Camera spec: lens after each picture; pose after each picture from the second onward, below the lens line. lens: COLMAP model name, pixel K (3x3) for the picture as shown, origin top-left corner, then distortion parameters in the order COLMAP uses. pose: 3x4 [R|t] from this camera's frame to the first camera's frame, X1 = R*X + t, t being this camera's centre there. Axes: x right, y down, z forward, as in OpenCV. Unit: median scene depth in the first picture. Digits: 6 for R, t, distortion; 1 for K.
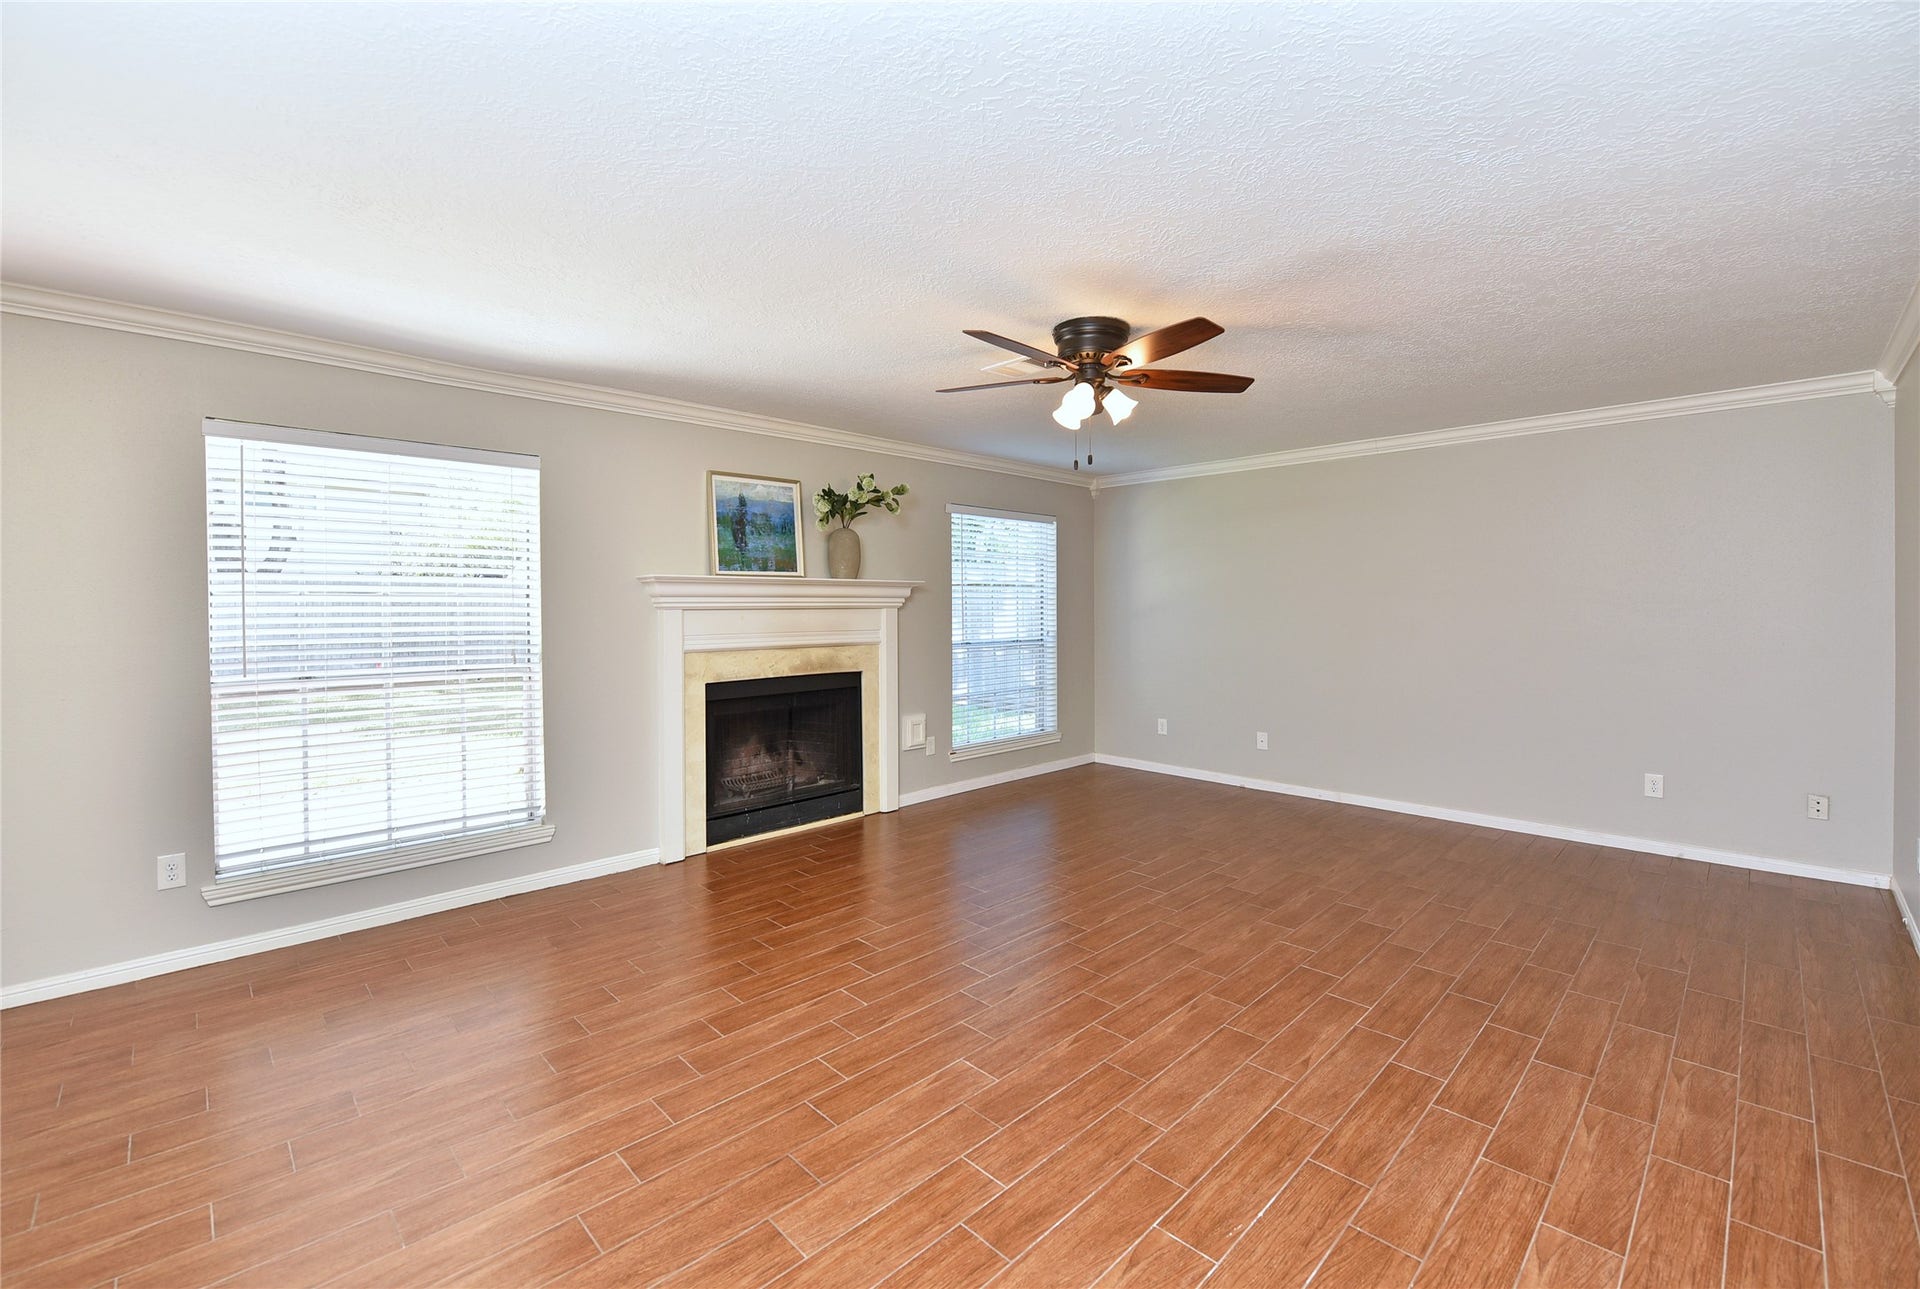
lens RADIAL K [[803.0, 0, 961.7], [0, 803.0, 629.1], [0, 0, 1]] dist [-0.014284, -0.001143]
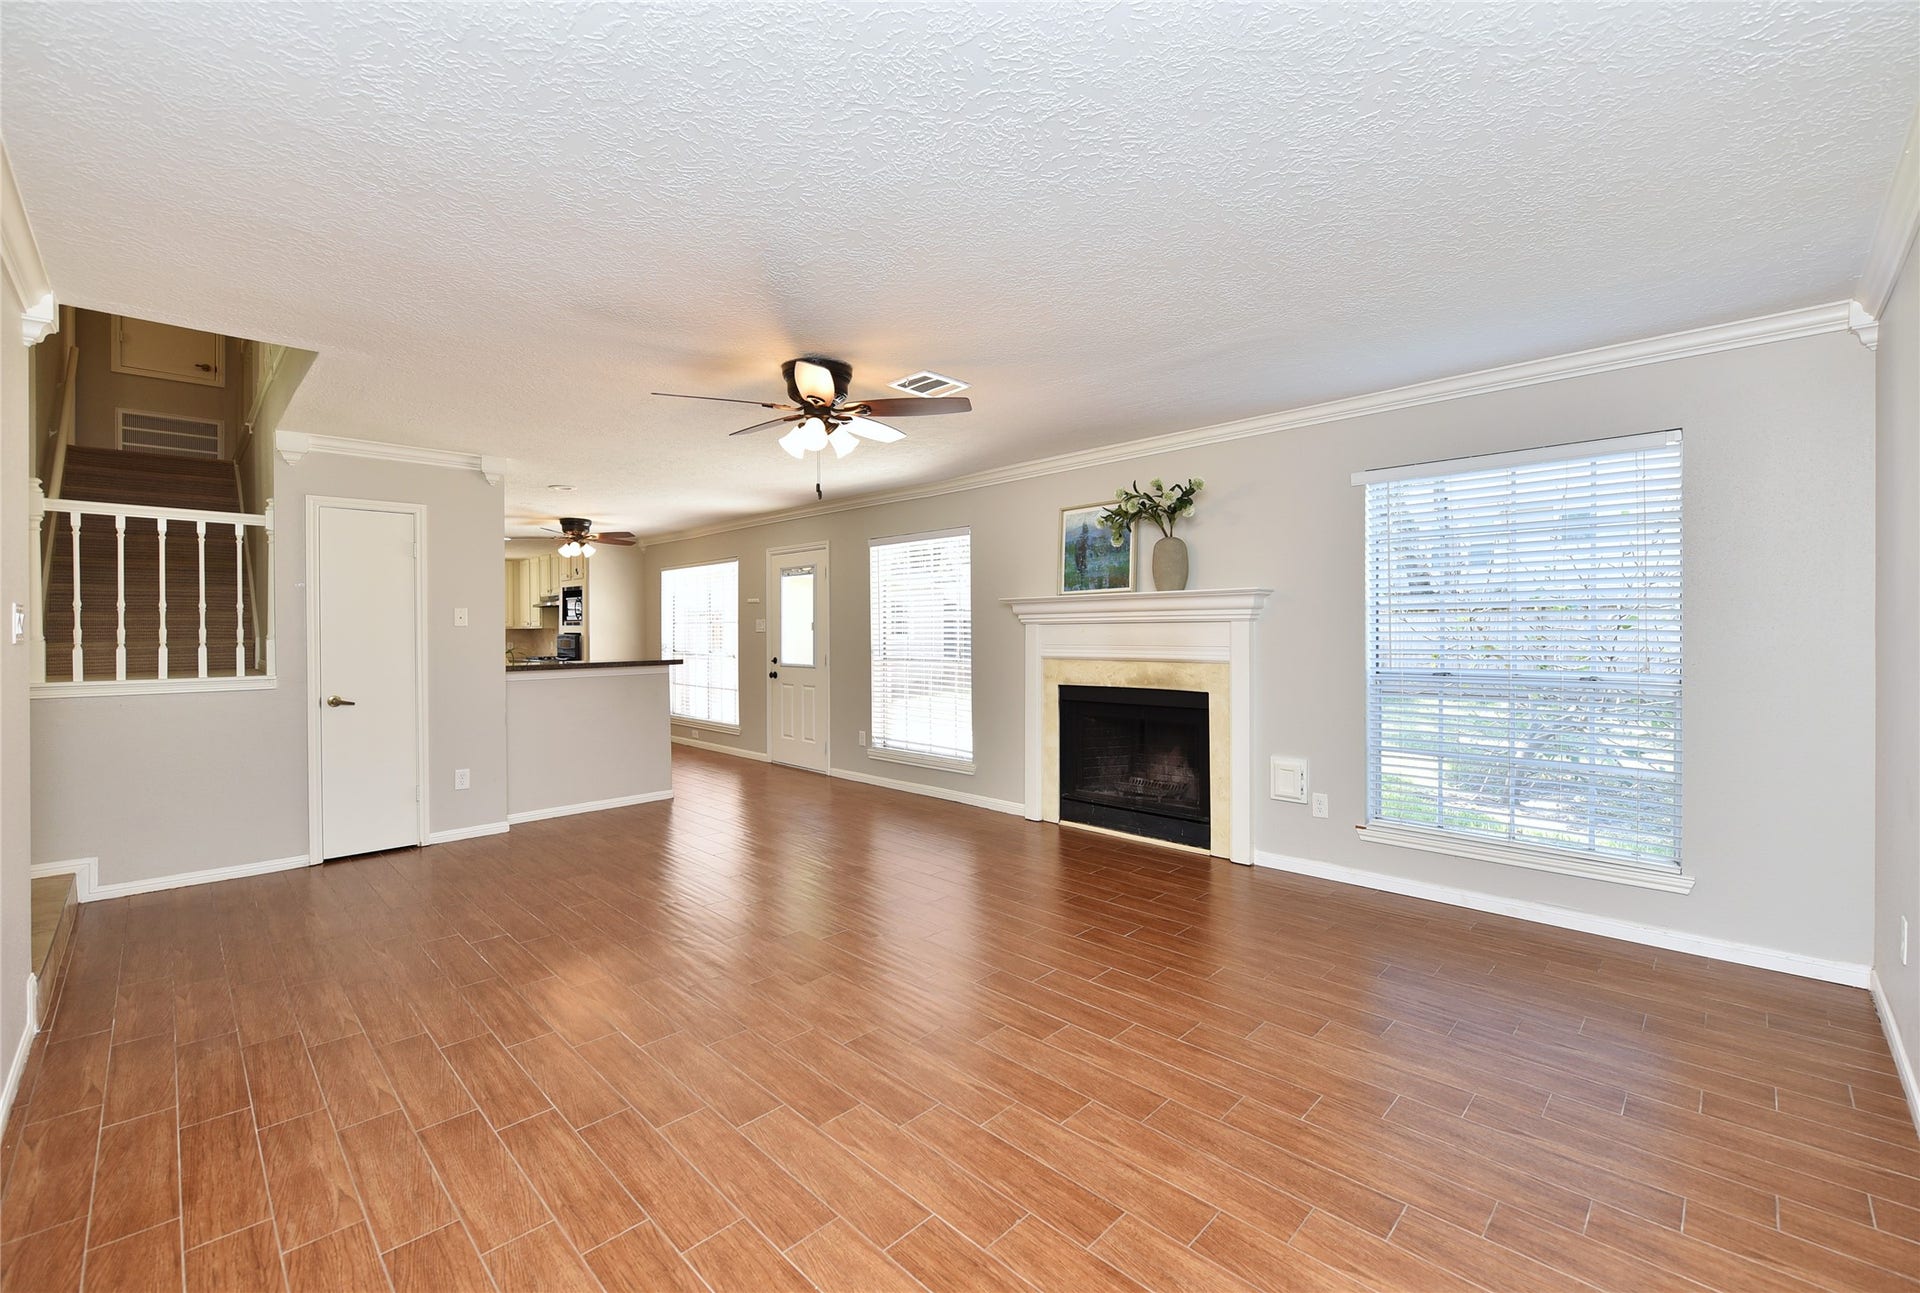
lens RADIAL K [[803.0, 0, 961.7], [0, 803.0, 631.1], [0, 0, 1]] dist [-0.014284, -0.001143]
pose [[0.012170, 0.004691, -0.999915, 0.878615], [-0.024326, 0.999694, 0.004394, -0.014832], [0.999630, 0.024270, 0.012281, 0.820649]]
